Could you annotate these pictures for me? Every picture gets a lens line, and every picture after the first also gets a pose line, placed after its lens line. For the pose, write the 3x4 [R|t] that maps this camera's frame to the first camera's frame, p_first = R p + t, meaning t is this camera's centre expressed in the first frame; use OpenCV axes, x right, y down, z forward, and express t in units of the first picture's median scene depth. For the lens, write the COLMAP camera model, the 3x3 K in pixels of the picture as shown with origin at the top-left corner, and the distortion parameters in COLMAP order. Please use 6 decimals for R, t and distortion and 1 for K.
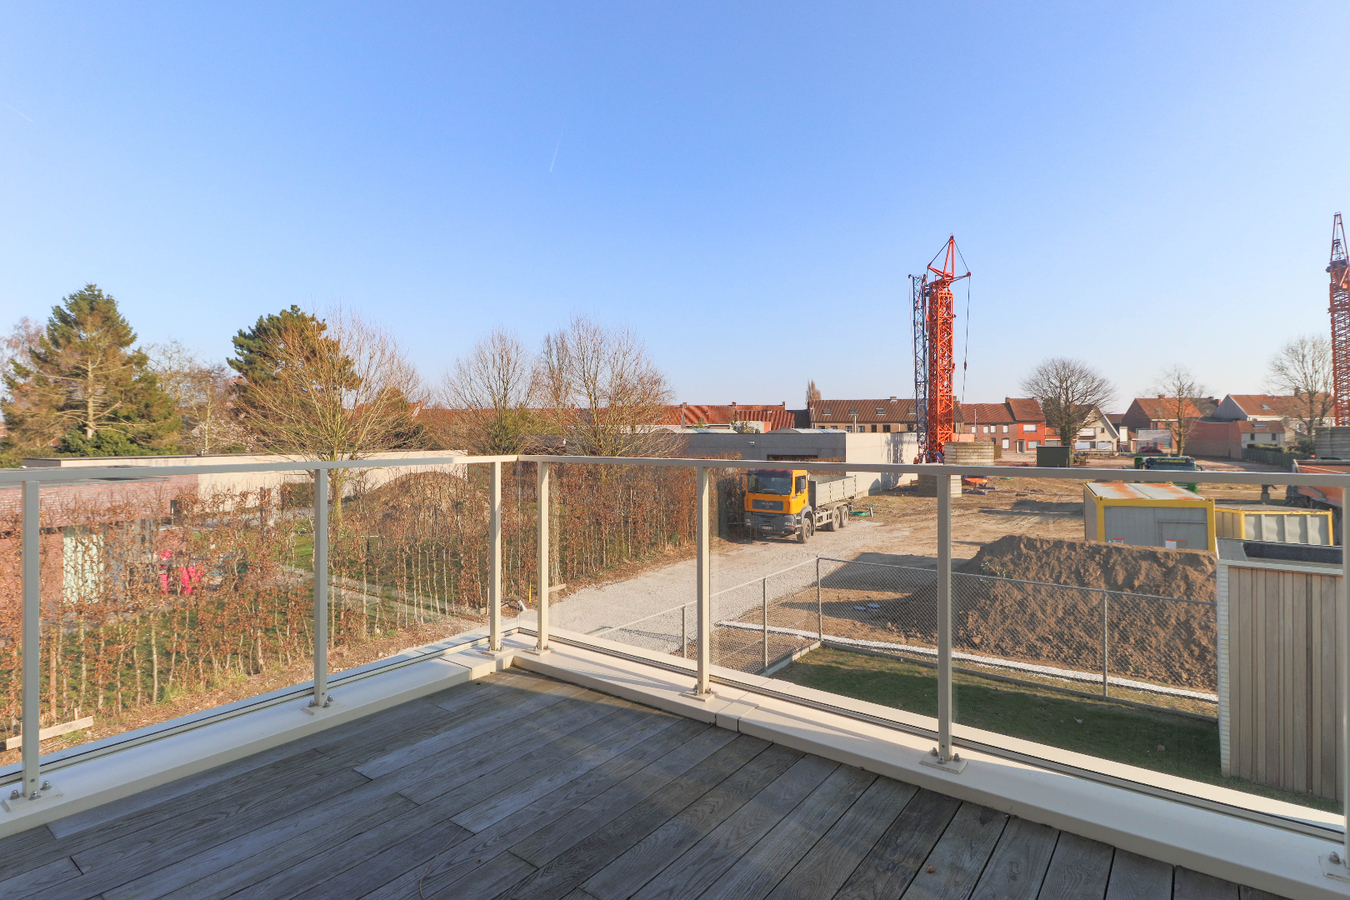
lens RADIAL K [[695.8, 0, 675.9], [0, 695.8, 431.9], [0, 0, 1]] dist [0.005702, -0.000862]
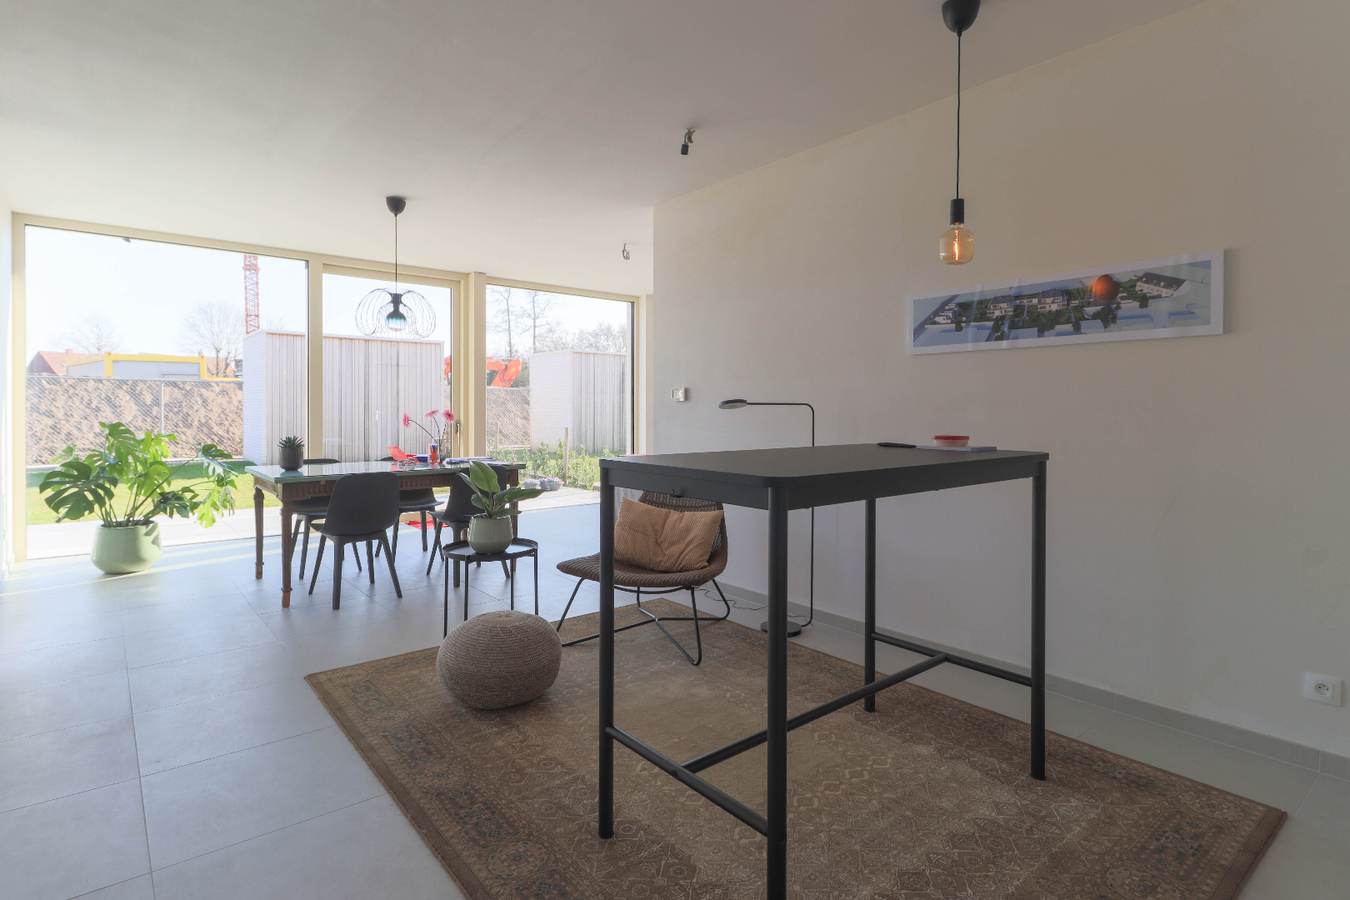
lens RADIAL K [[693.9, 0, 688.8], [0, 693.9, 428.1], [0, 0, 1]] dist [0.000327, -0.010858]
pose [[0.214974, -0.012443, 0.976540, -0.323345], [-0.019891, 0.999656, 0.017116, 0.217403], [-0.976417, -0.023103, 0.214653, -0.164421]]
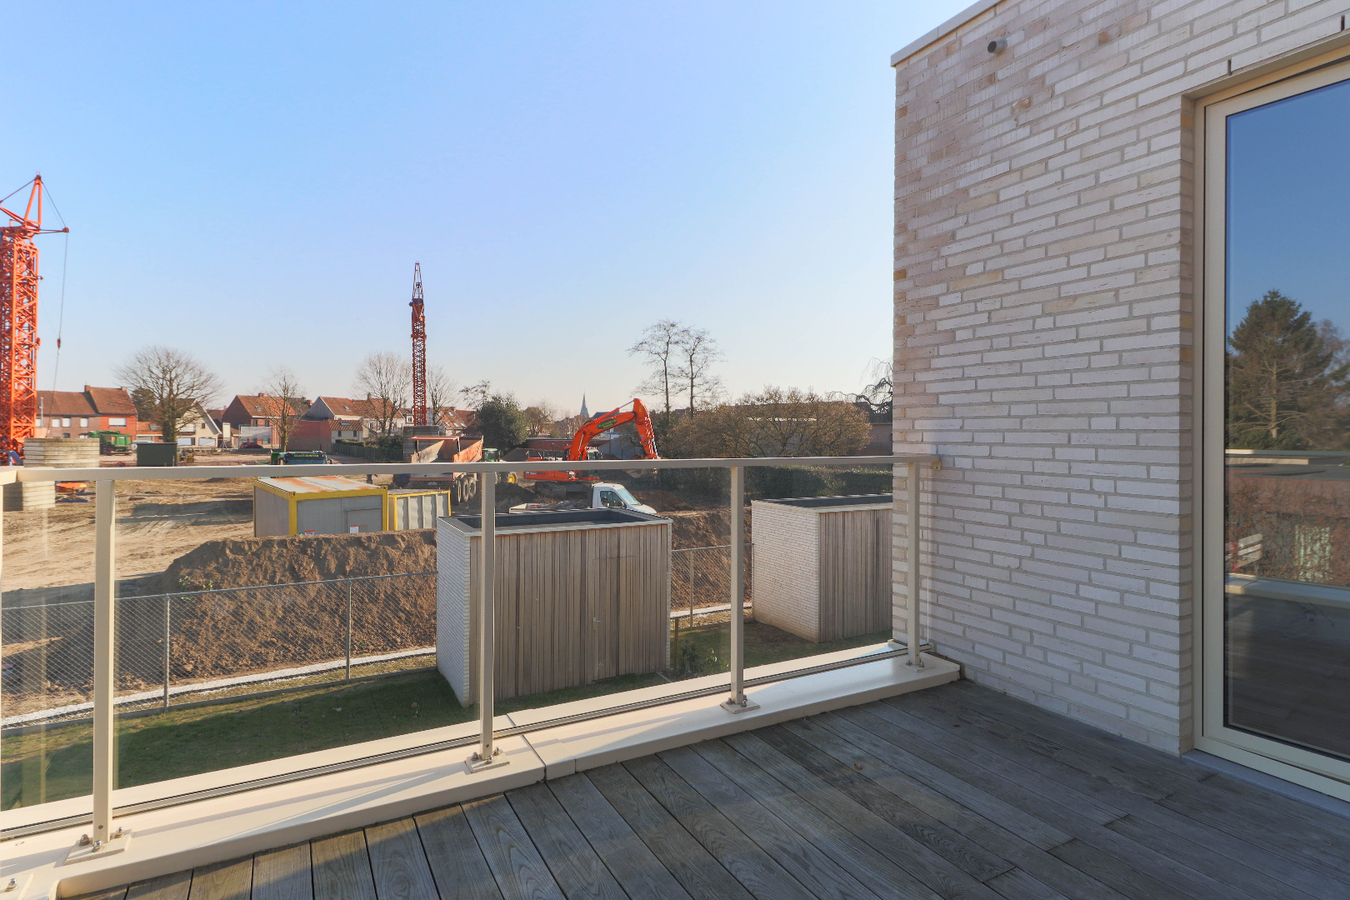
lens RADIAL K [[695.8, 0, 675.9], [0, 695.8, 431.9], [0, 0, 1]] dist [0.005702, -0.000862]
pose [[0.402404, 0.006311, 0.915441, -0.120793], [-0.011321, 0.999934, -0.001917, 0.001437], [-0.915392, -0.009592, 0.402449, 0.100020]]
